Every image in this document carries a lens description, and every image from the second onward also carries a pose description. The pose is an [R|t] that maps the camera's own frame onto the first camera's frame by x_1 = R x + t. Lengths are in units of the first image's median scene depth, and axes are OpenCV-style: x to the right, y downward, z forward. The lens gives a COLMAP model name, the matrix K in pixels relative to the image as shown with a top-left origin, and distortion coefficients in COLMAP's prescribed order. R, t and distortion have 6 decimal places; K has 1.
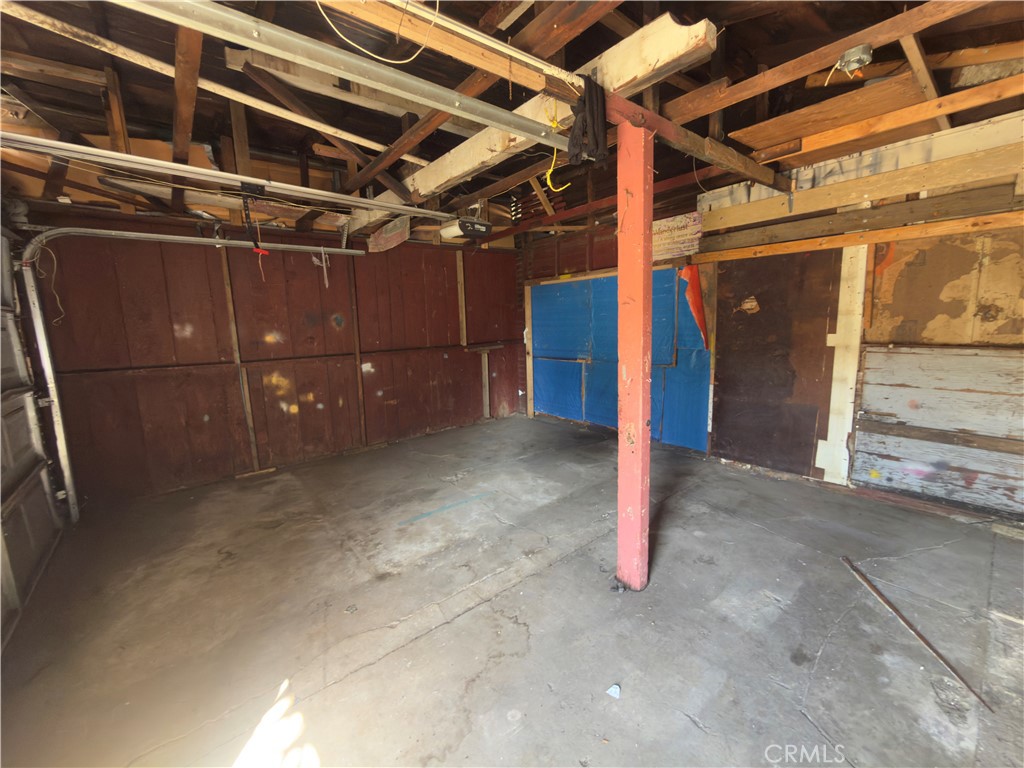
lens RADIAL K [[413.3, 0, 514.3], [0, 413.3, 378.3], [0, 0, 1]] dist [0.000651, 0.000258]
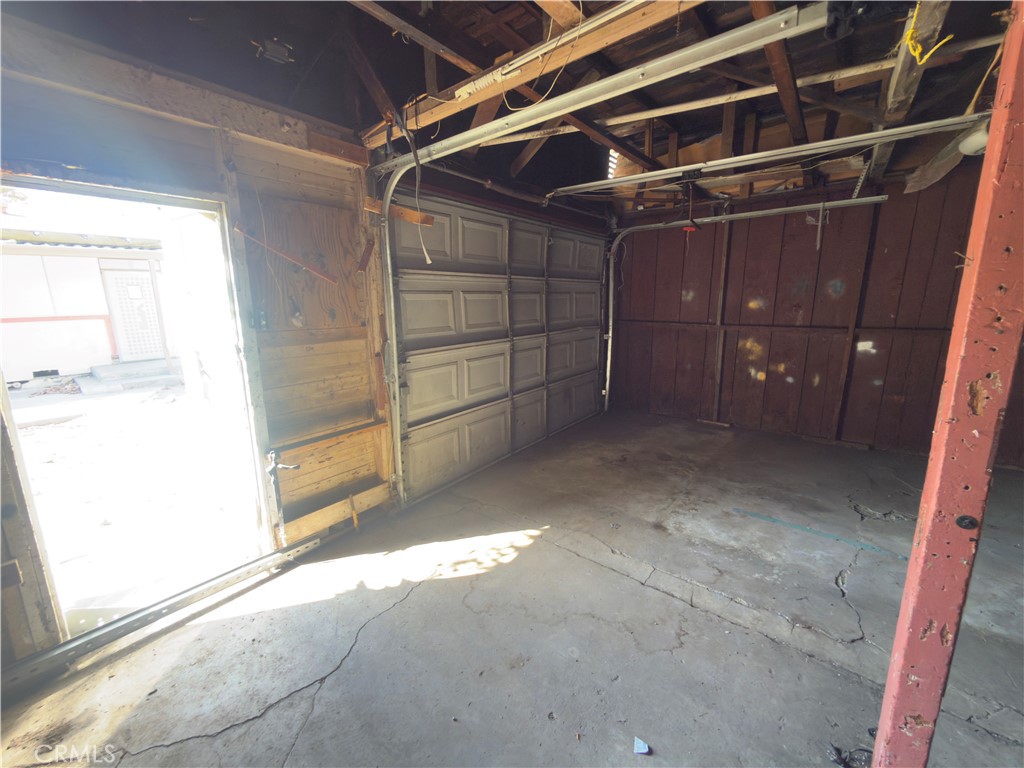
lens RADIAL K [[413.3, 0, 512.9], [0, 413.3, 380.2], [0, 0, 1]] dist [0.000651, 0.000258]
pose [[0.196520, 0.219212, -0.955681, 0.446073], [-0.127419, 0.972132, 0.196784, -0.053143], [0.972185, 0.083100, 0.218975, 0.269340]]
